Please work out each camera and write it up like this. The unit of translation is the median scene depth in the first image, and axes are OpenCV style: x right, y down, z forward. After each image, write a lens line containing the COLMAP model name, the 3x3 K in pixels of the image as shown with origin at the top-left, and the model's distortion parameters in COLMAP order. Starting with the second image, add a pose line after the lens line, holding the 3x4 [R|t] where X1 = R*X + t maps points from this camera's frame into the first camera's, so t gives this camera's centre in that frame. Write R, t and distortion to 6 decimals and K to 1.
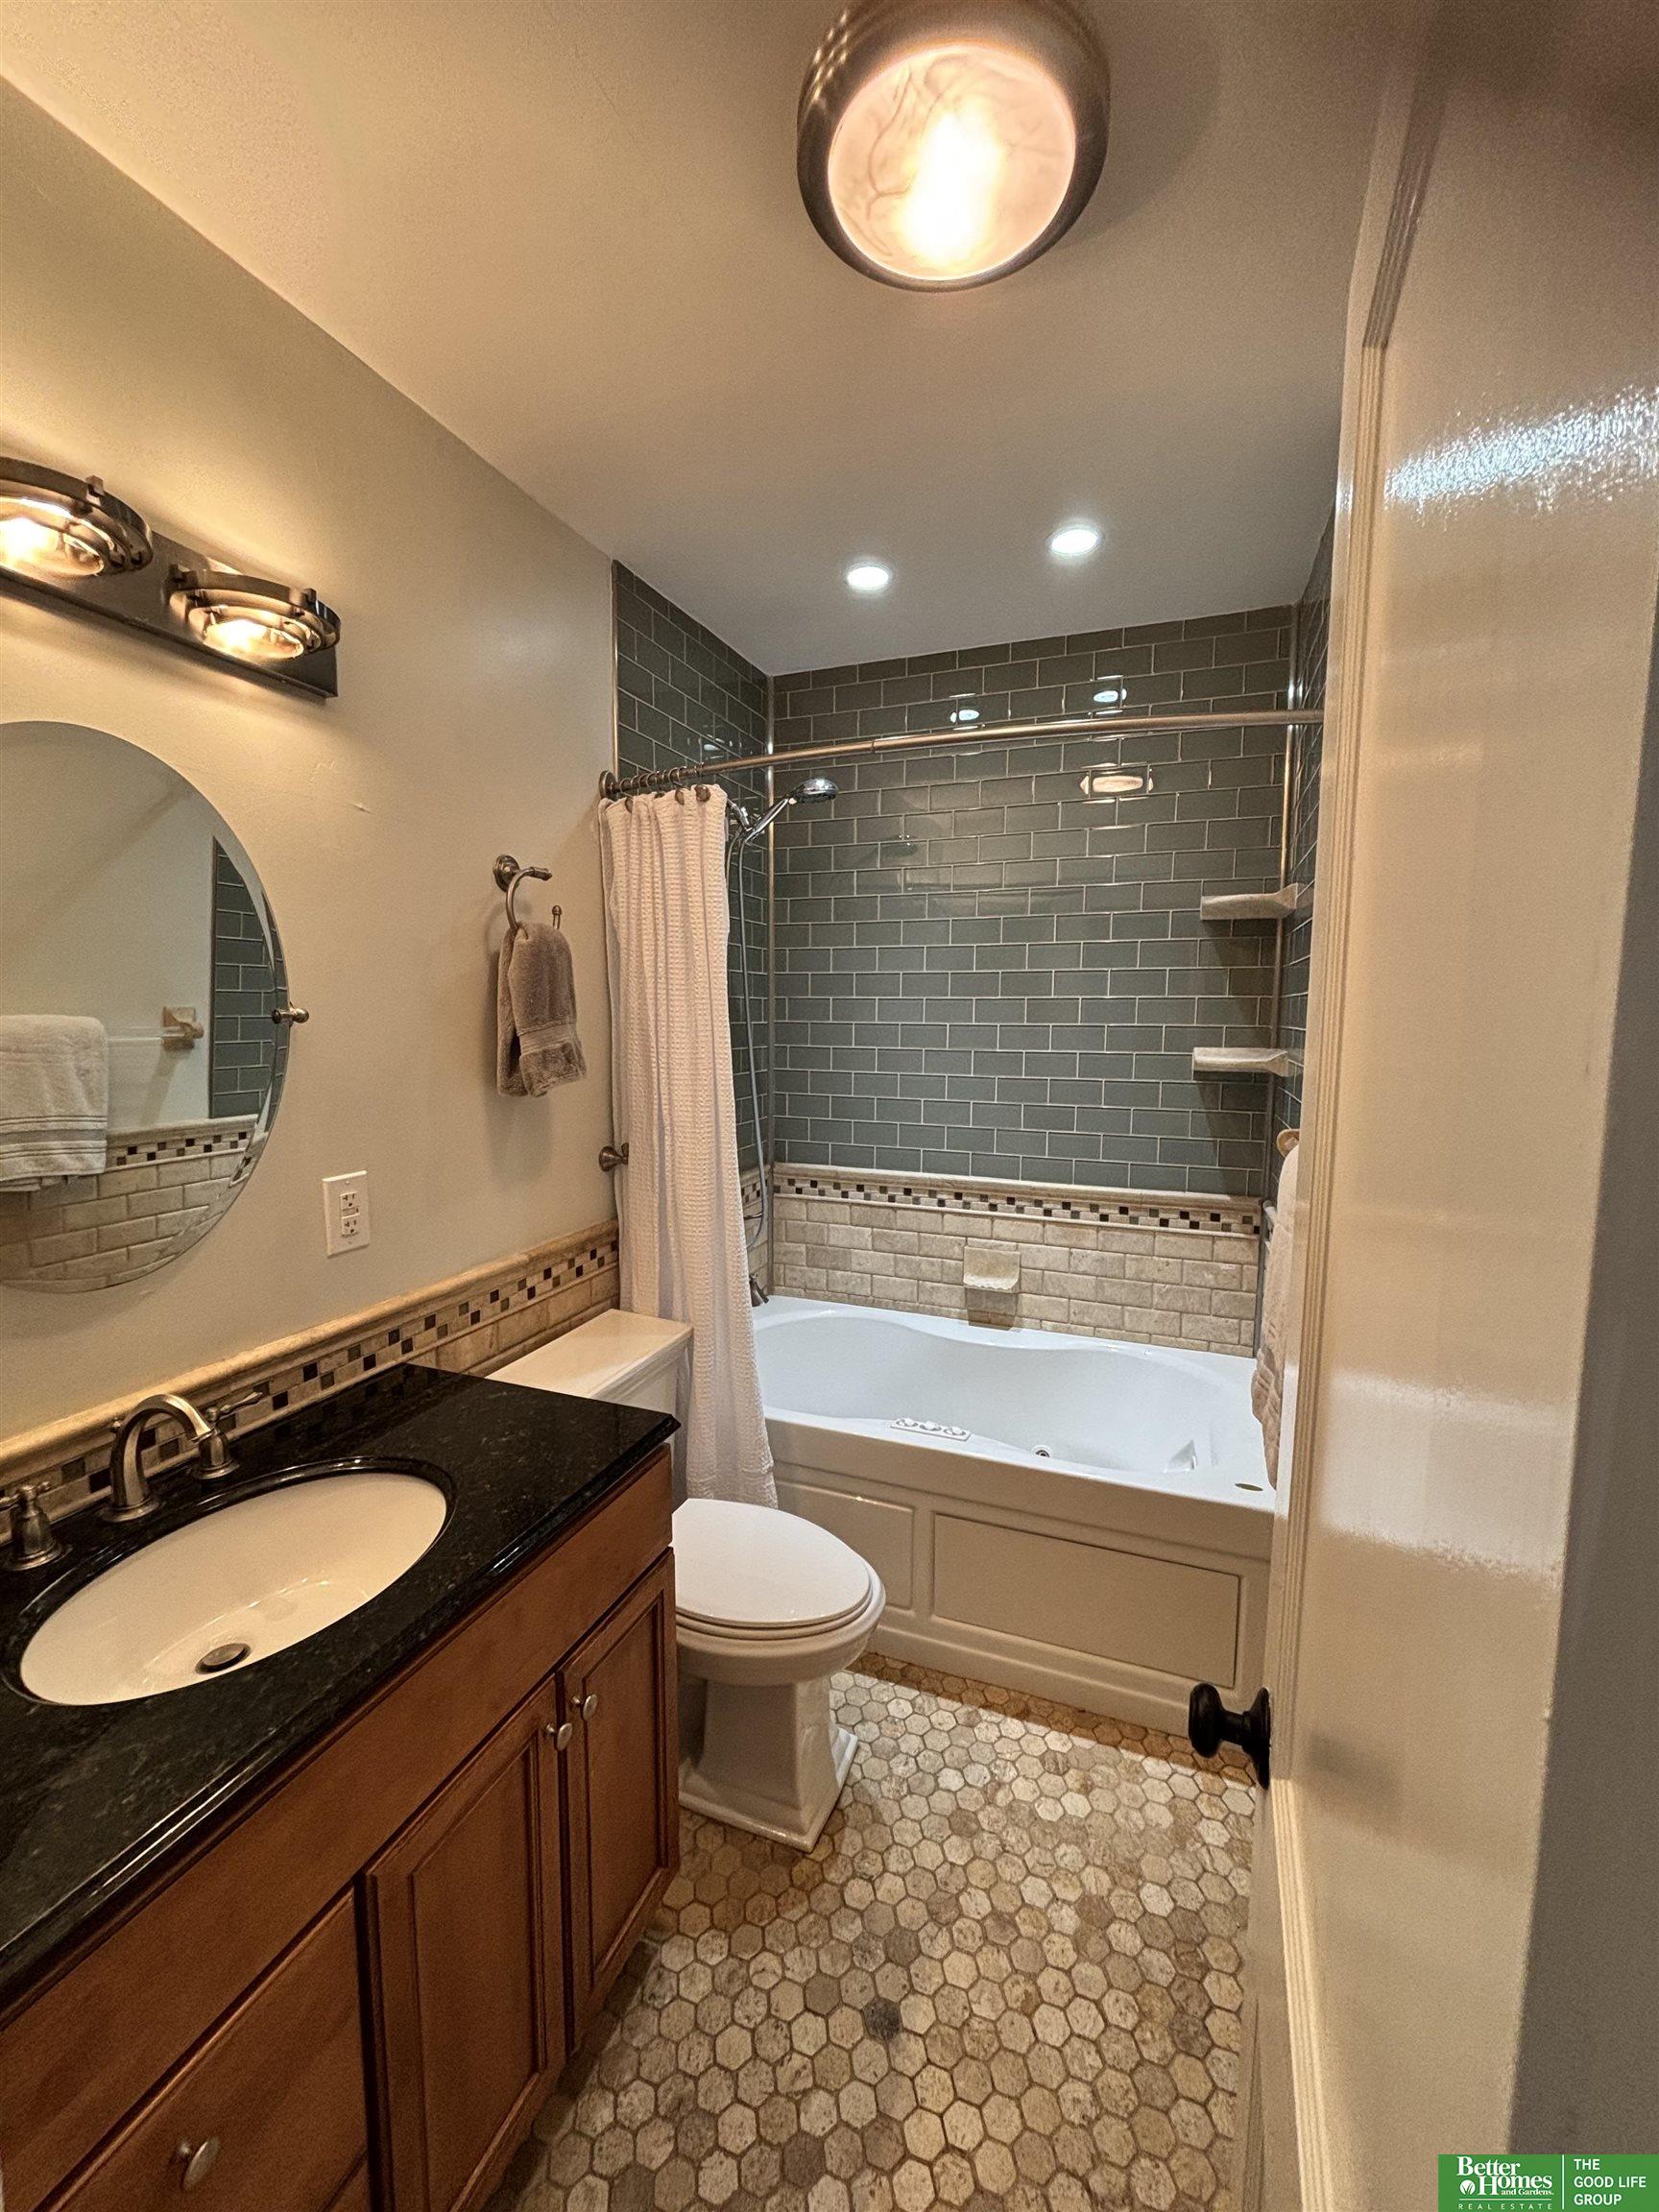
lens RADIAL K [[883.9, 0, 817.2], [0, 883.9, 1101.1], [0, 0, 1]] dist [0.003095, -0.000430]
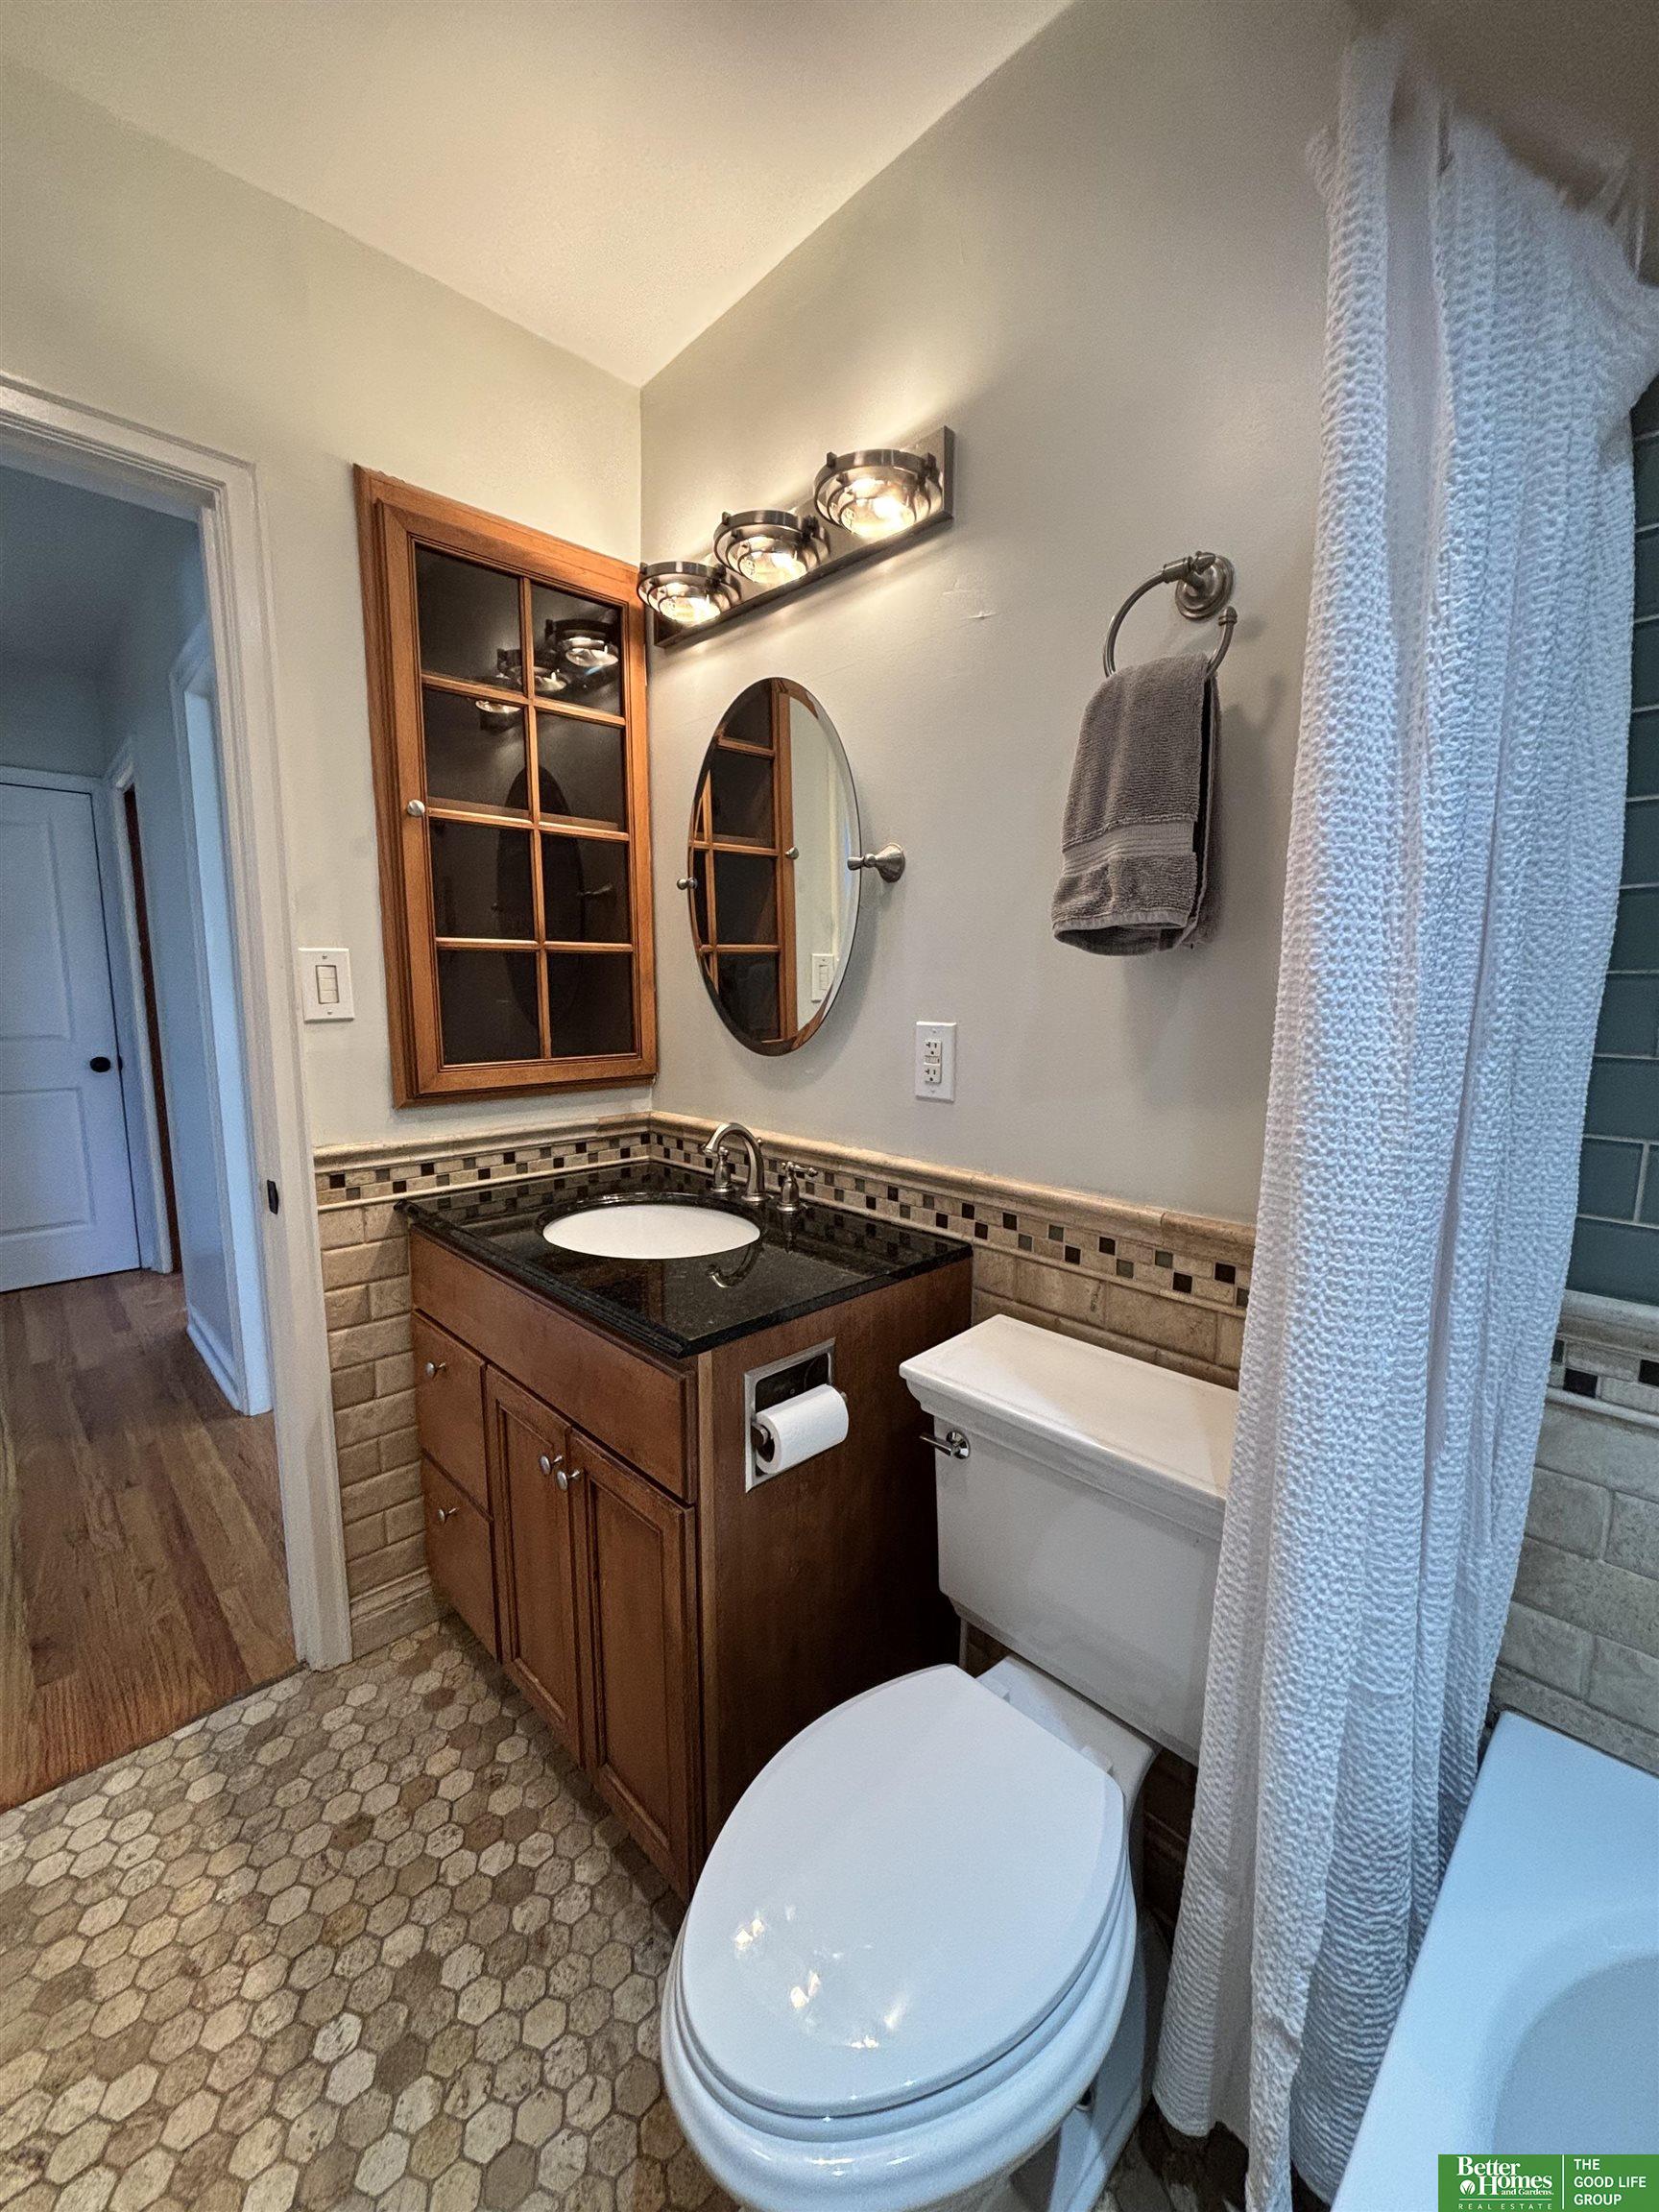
lens RADIAL K [[883.9, 0, 841.2], [0, 883.9, 1091.9], [0, 0, 1]] dist [0.003095, -0.000430]
pose [[-0.398699, 0.119333, -0.909285, 0.289776], [-0.095522, 0.980701, 0.170590, 0.001700], [0.912094, 0.154871, -0.379605, 0.899436]]
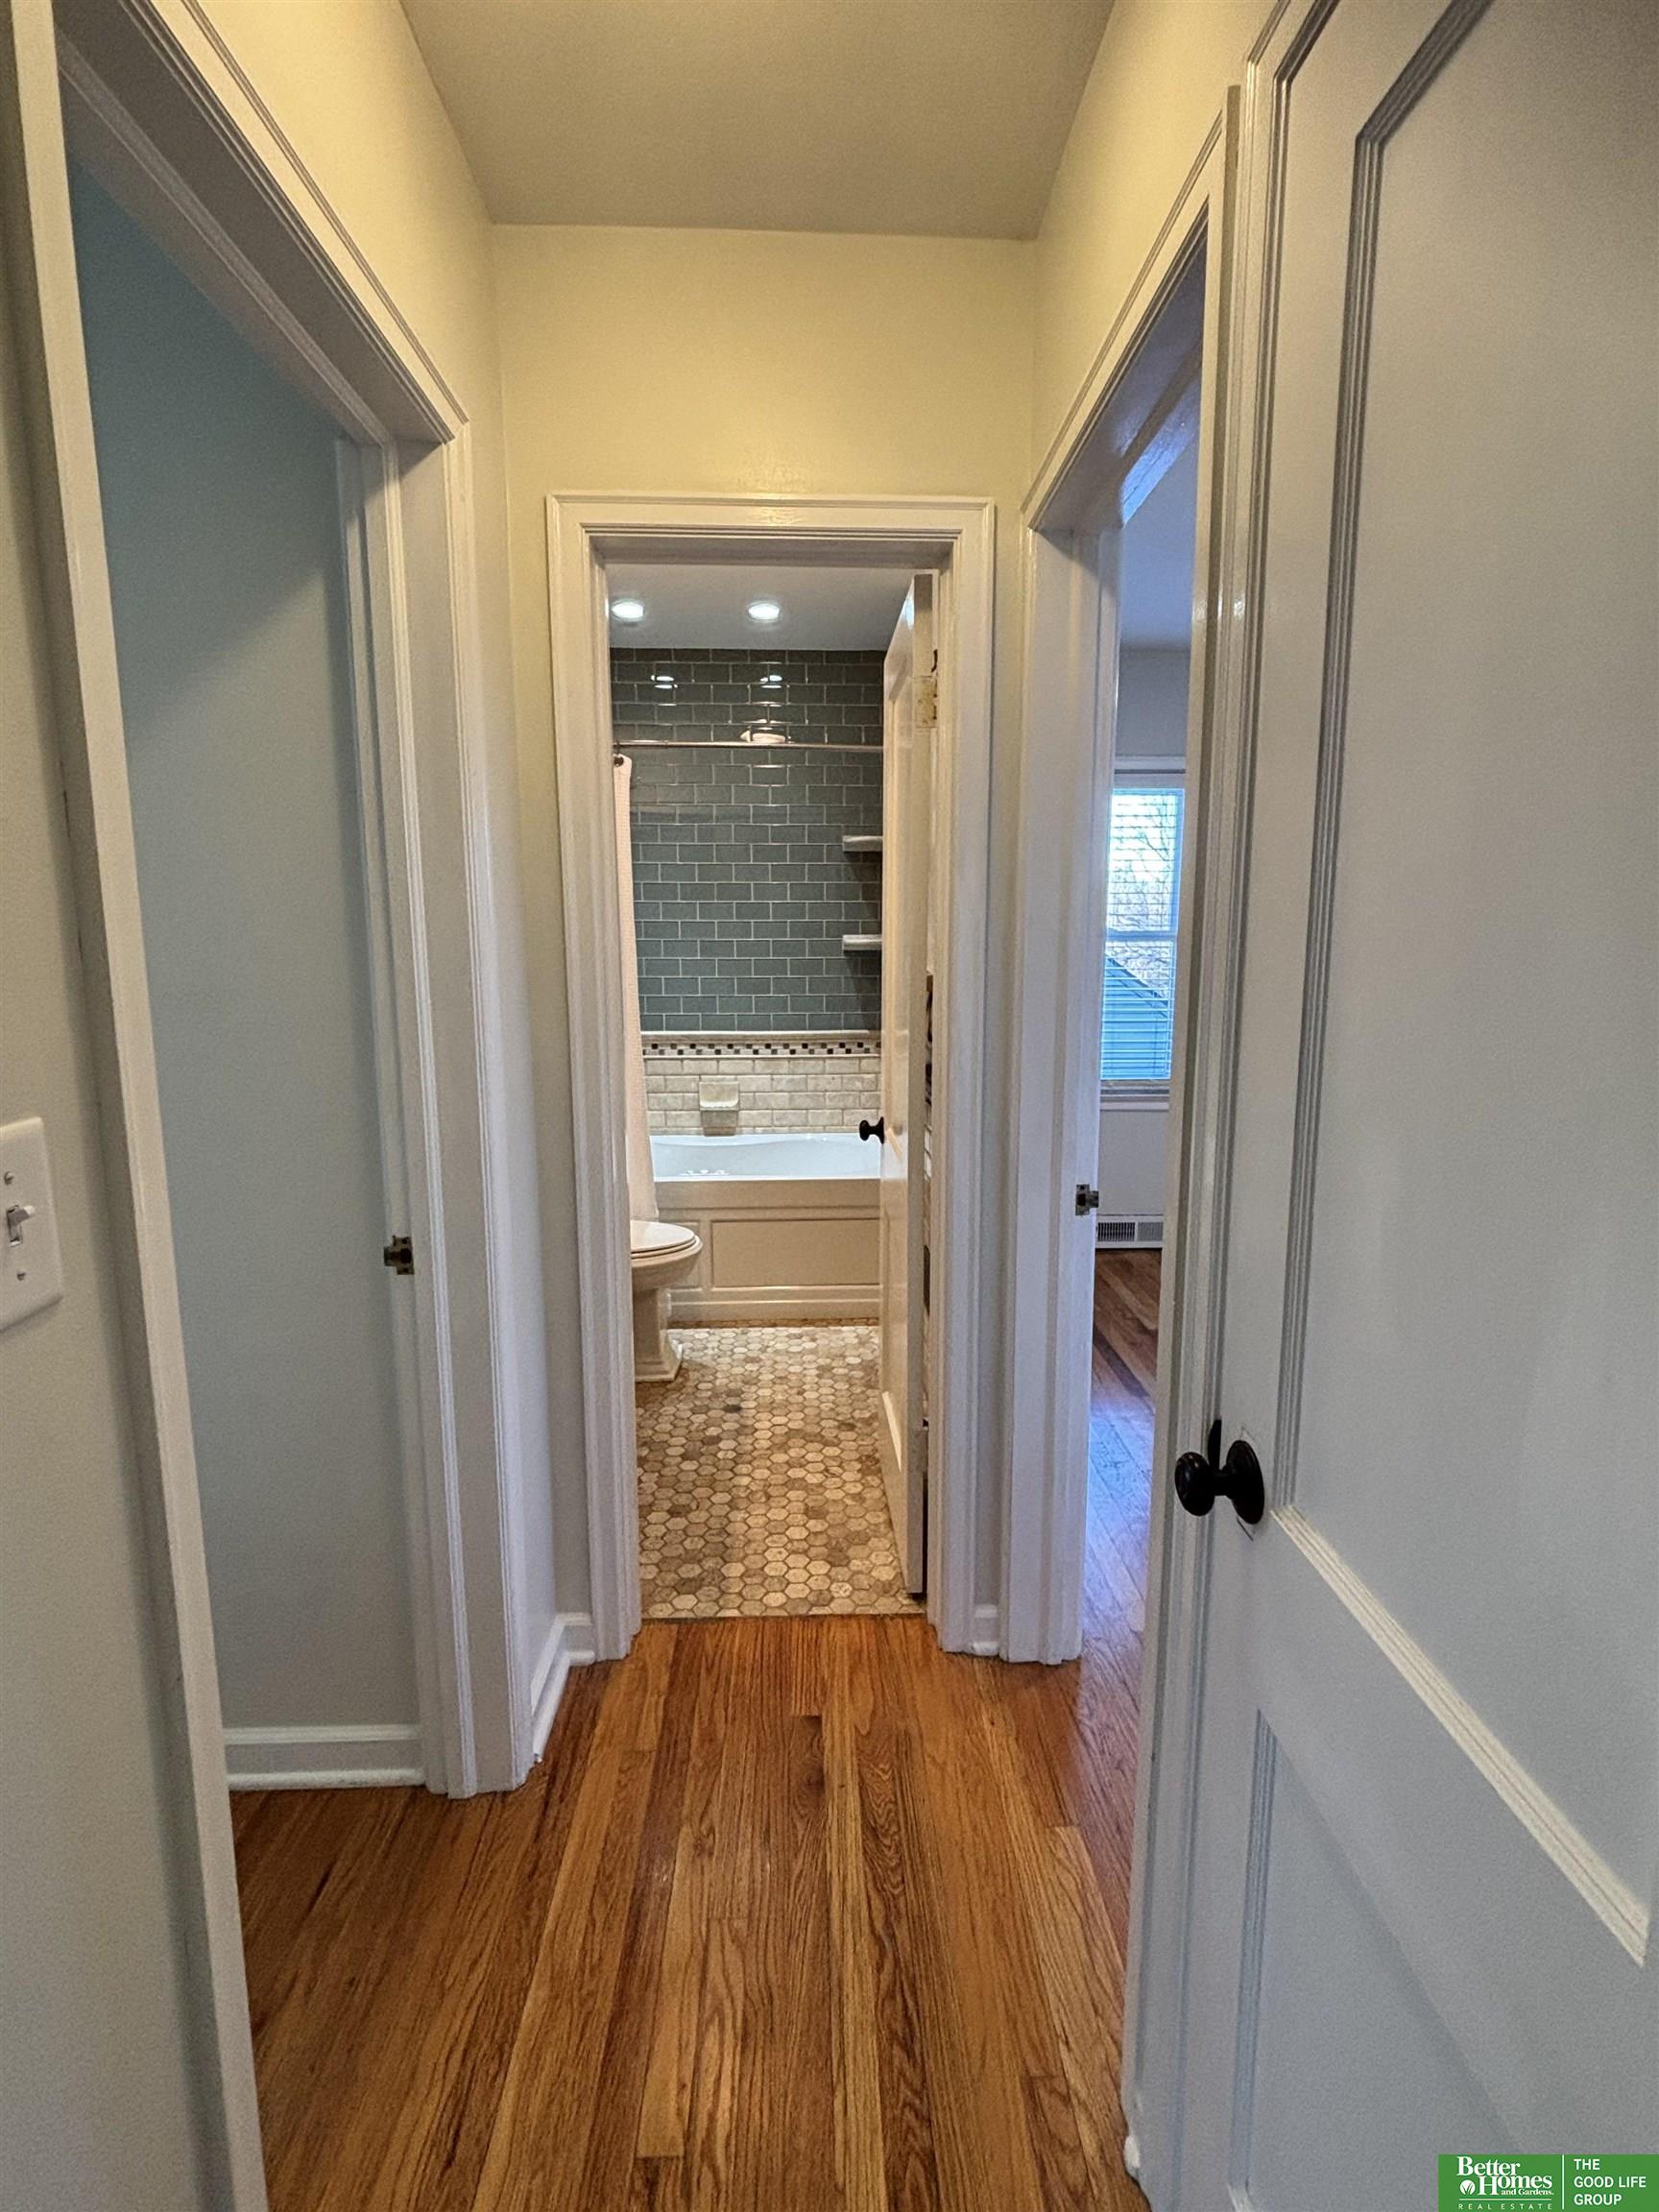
lens RADIAL K [[1039.6, 0, 840.9], [0, 1039.6, 1109.1], [0, 0, 1]] dist [-0.008086, 0.005661]
pose [[0.910931, -0.068808, 0.406780, -0.386843], [0.047124, 0.996894, 0.063099, 0.146575], [-0.409858, -0.038310, 0.911344, -0.762989]]
